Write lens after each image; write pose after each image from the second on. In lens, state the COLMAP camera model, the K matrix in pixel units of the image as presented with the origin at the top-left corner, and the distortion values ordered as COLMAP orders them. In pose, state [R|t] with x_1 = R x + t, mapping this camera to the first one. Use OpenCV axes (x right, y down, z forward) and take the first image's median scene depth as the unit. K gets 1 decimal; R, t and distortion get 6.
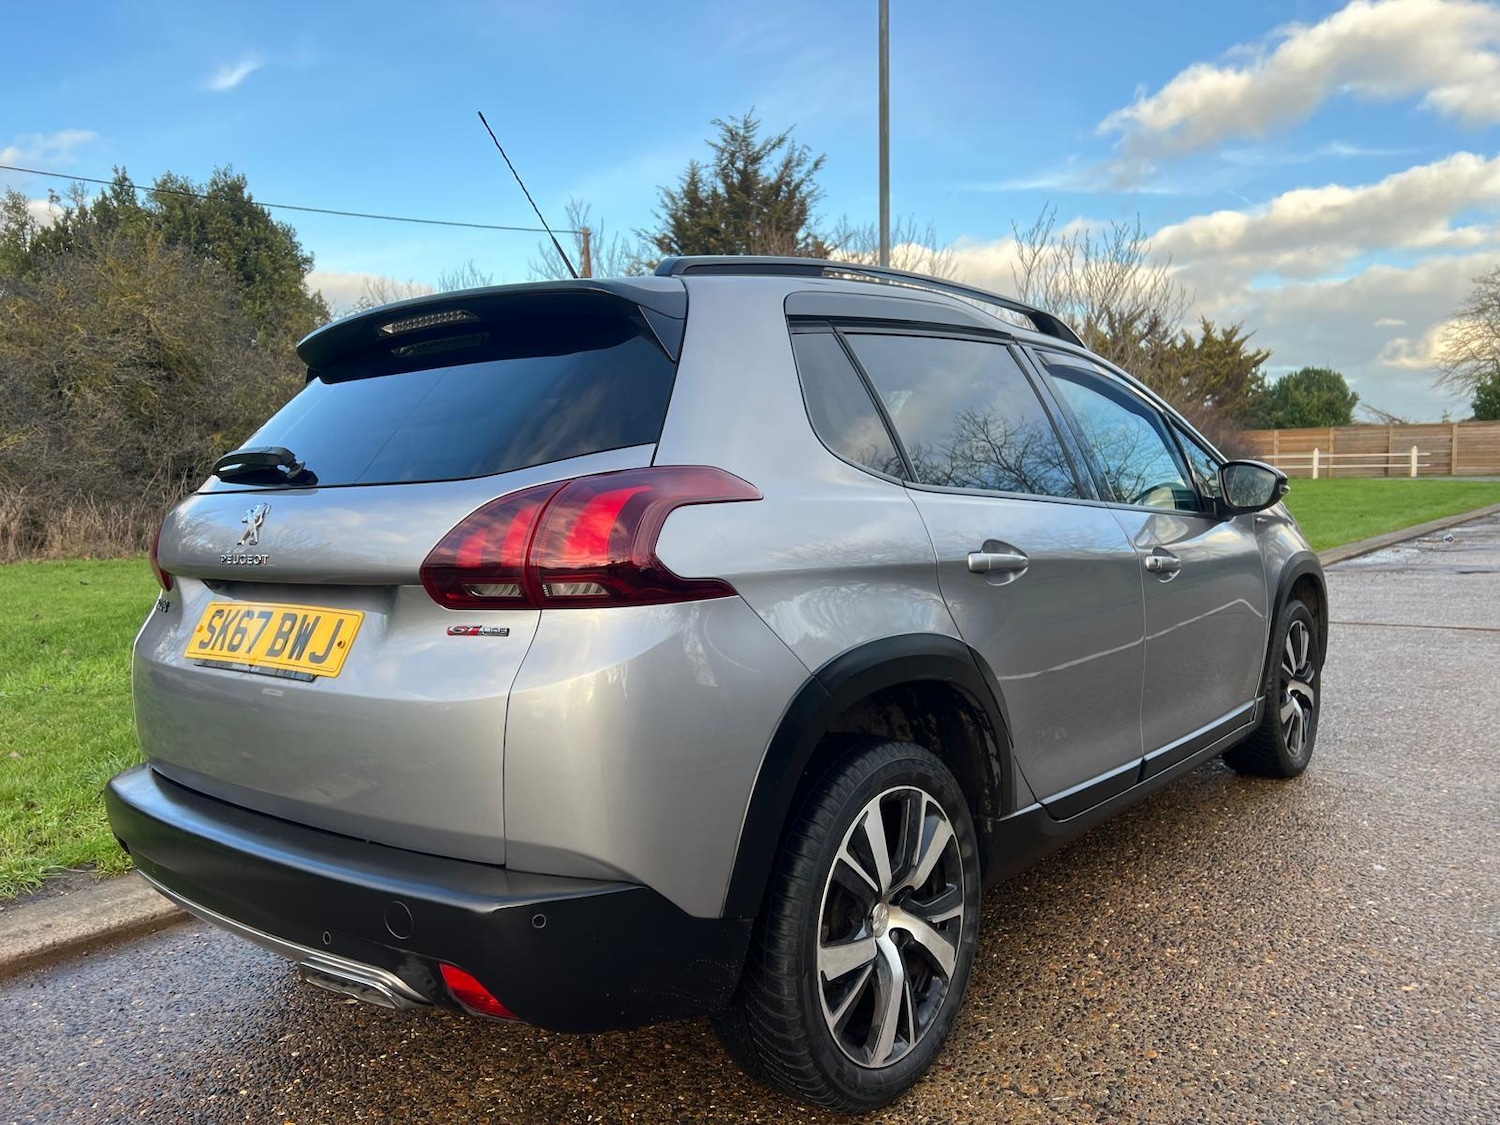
lens RADIAL K [[1147.8, 0, 747.0], [0, 1147.8, 552.5], [0, 0, 1]] dist [0.011342, -0.003884]
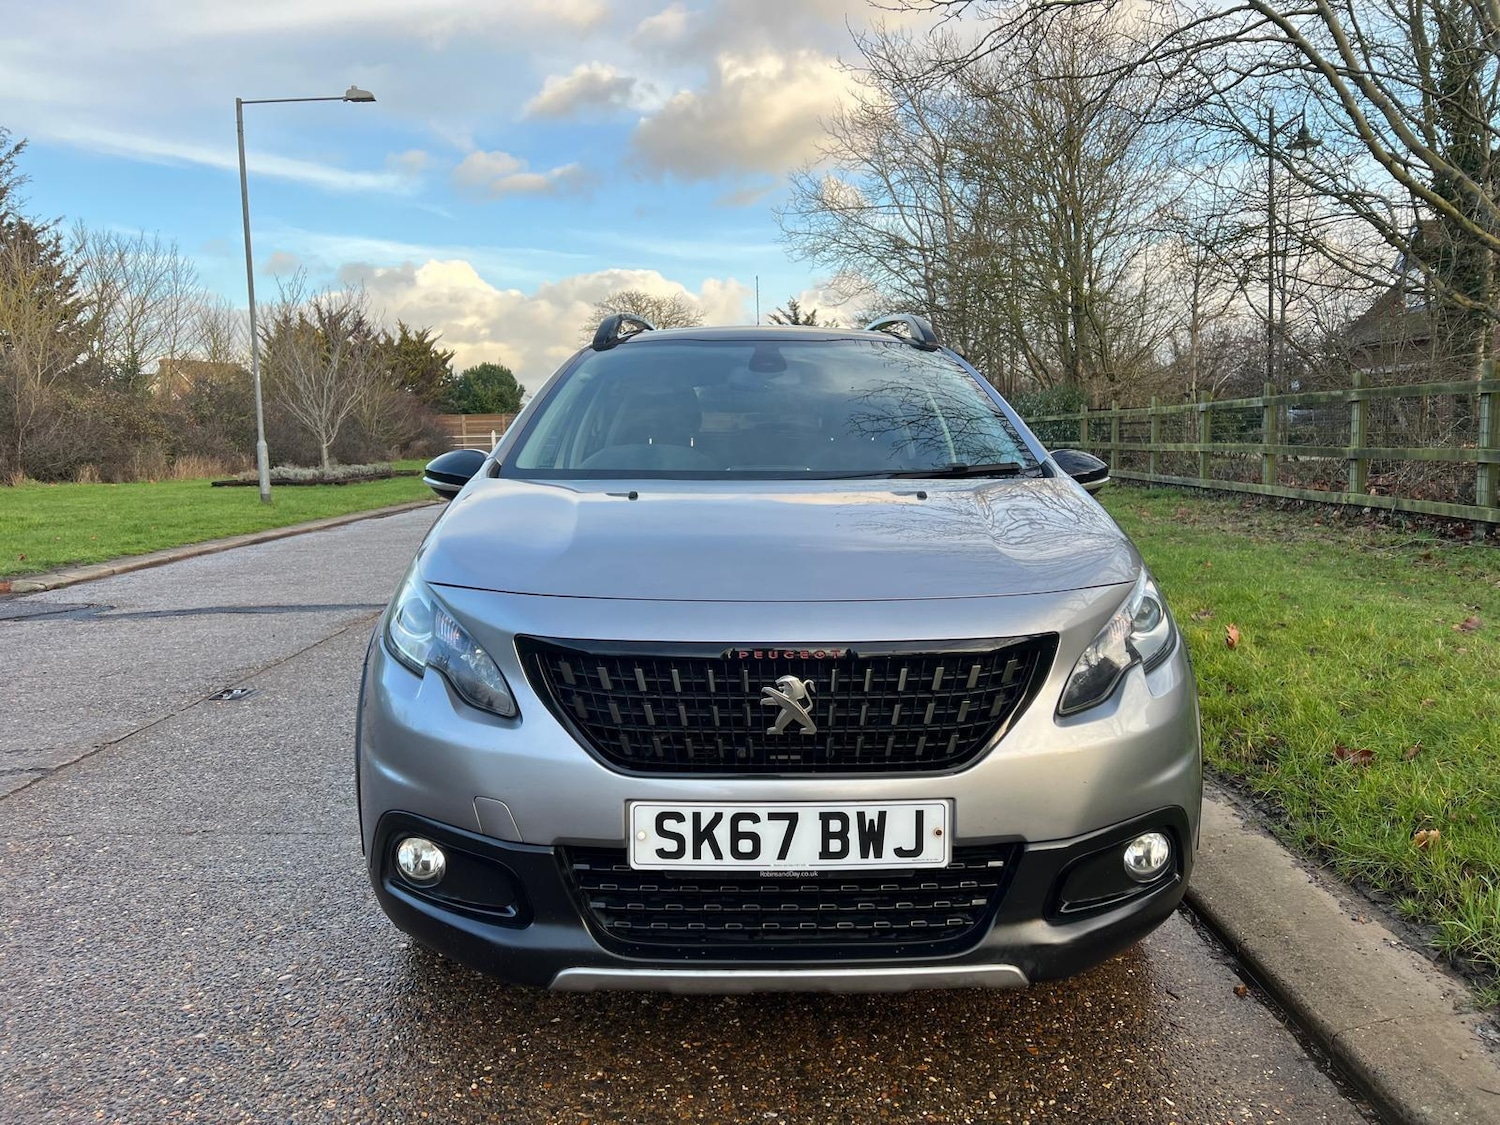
lens RADIAL K [[1109.7, 0, 749.1], [0, 1109.7, 566.5], [0, 0, 1]] dist [0.035150, -0.038015]
pose [[0.780778, -0.072286, 0.620614, -0.069915], [0.051959, 0.997356, 0.050800, 0.014478], [-0.622645, -0.007417, 0.782469, -0.165160]]
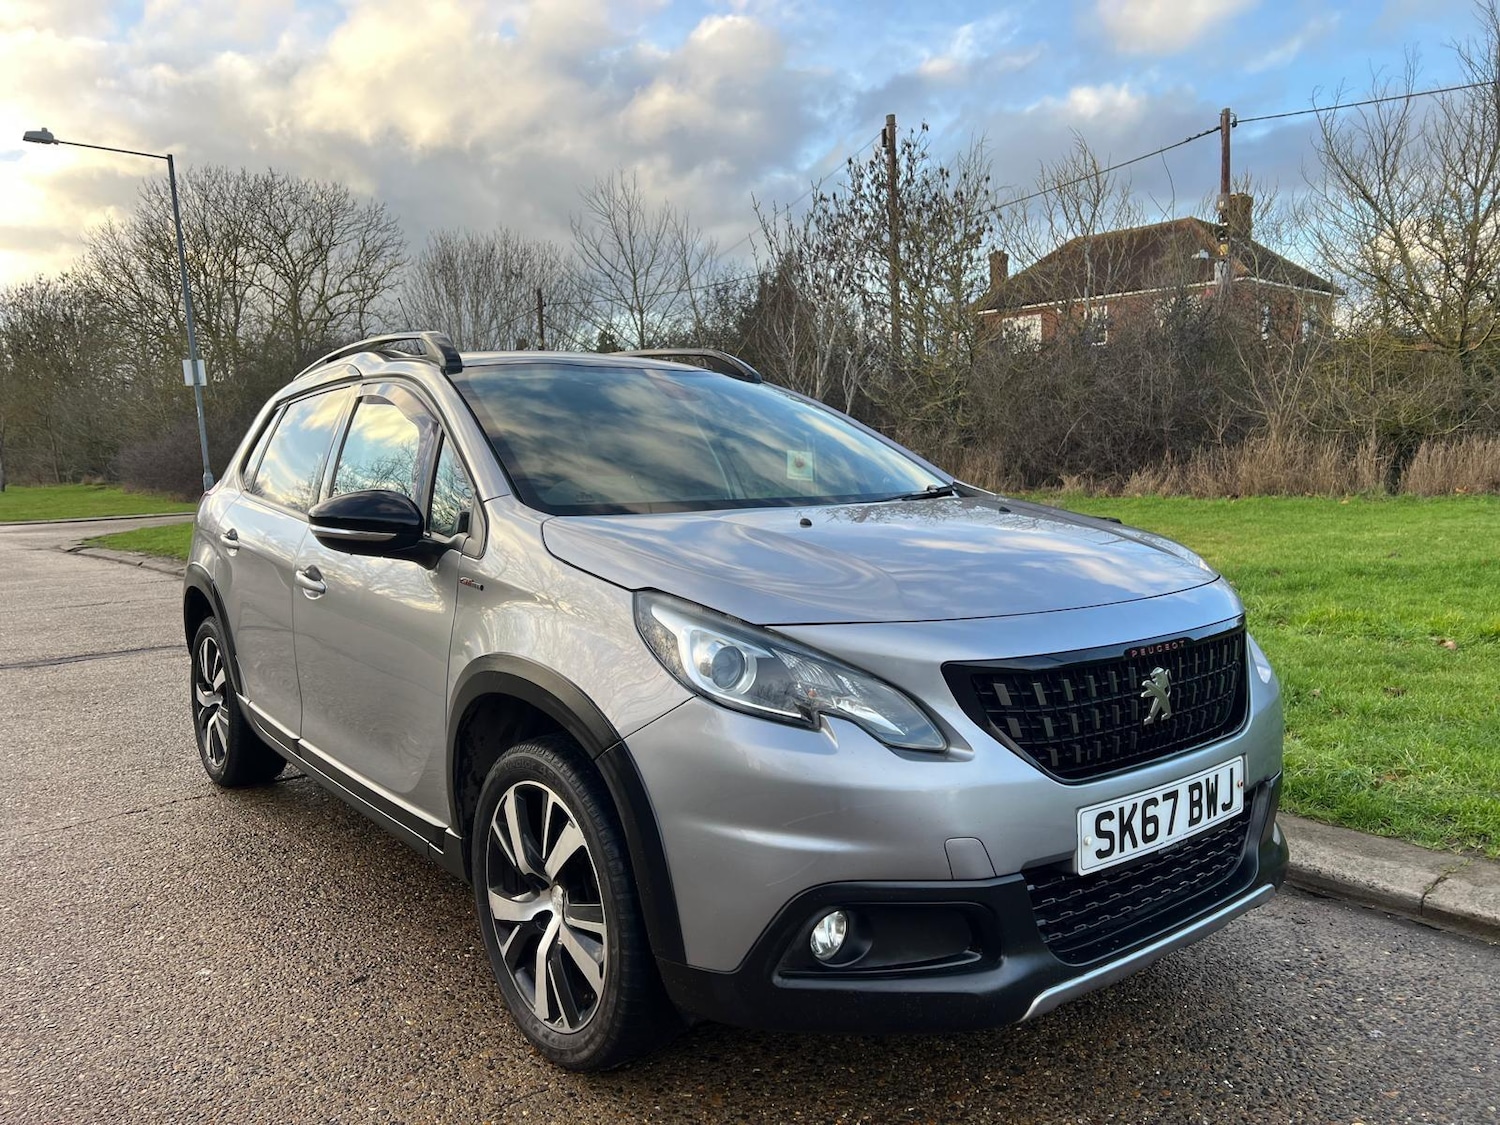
lens RADIAL K [[1109.7, 0, 760.3], [0, 1109.7, 558.0], [0, 0, 1]] dist [0.035150, -0.038015]
pose [[0.238910, -0.079527, 0.967780, -0.089038], [0.101034, 0.993267, 0.056680, 0.012228], [-0.965771, 0.084237, 0.245336, -0.133573]]
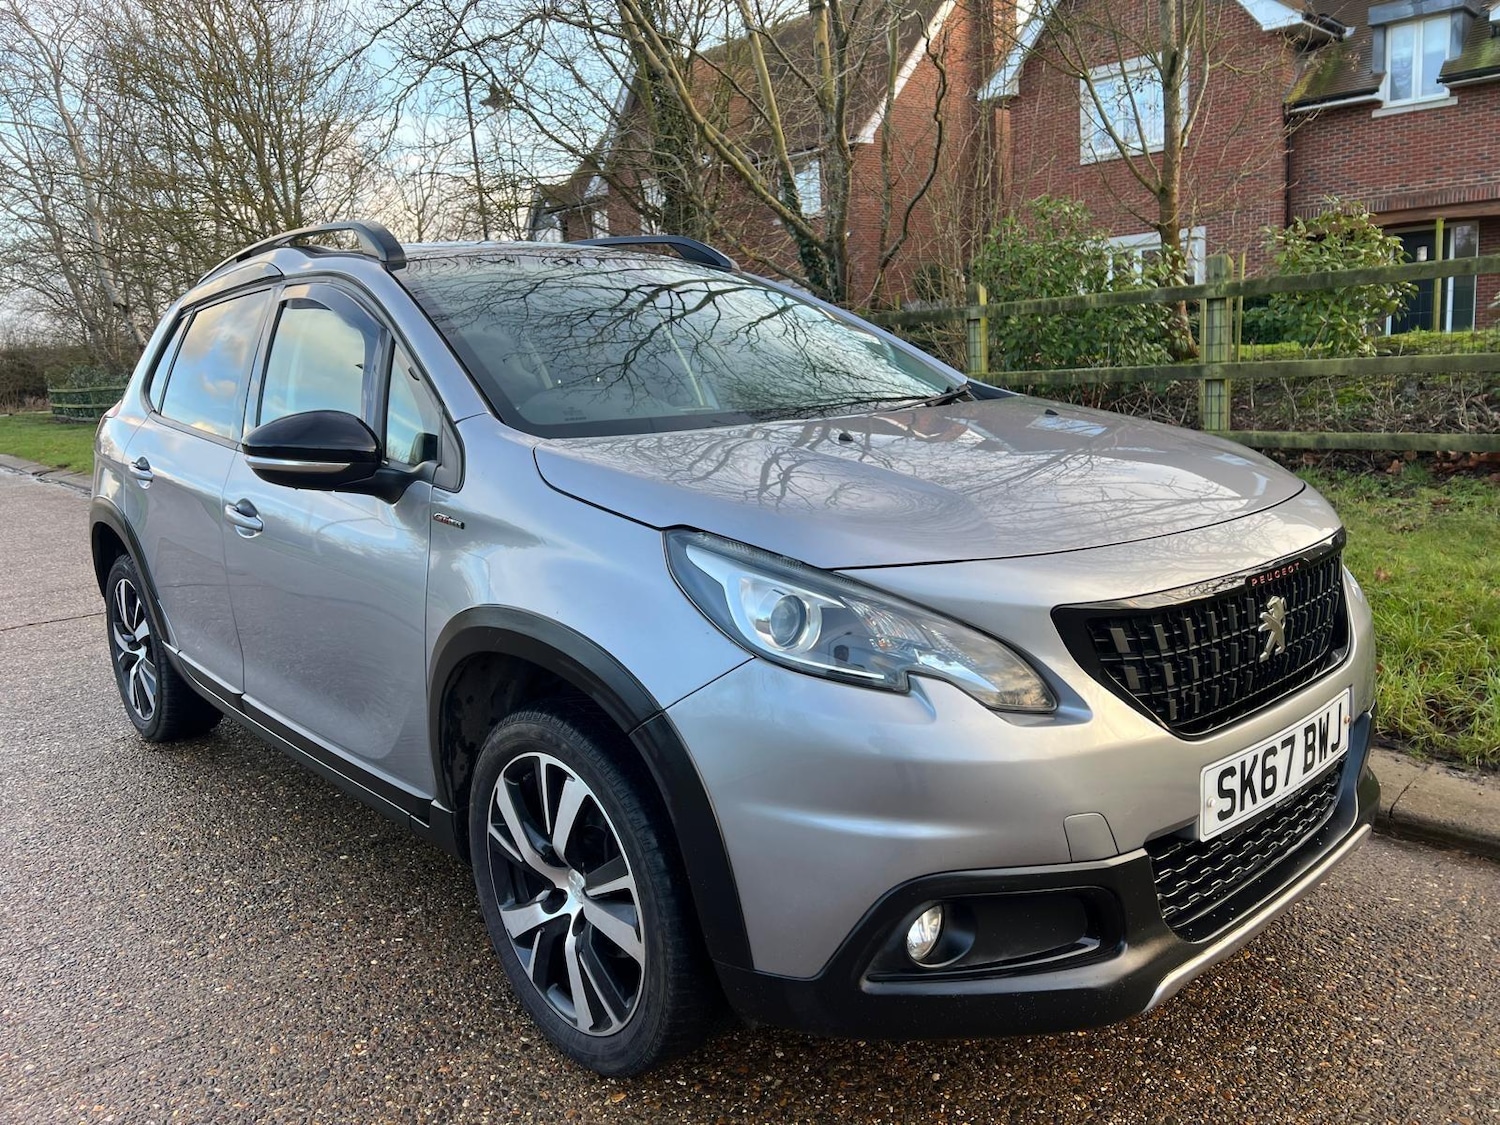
lens RADIAL K [[1109.7, 0, 736.5], [0, 1109.7, 569.8], [0, 0, 1]] dist [0.035150, -0.038015]
pose [[0.182756, -0.183285, 0.965923, -0.083234], [0.129545, 0.978392, 0.161140, 0.011347], [-0.974586, 0.095682, 0.202551, -0.127974]]
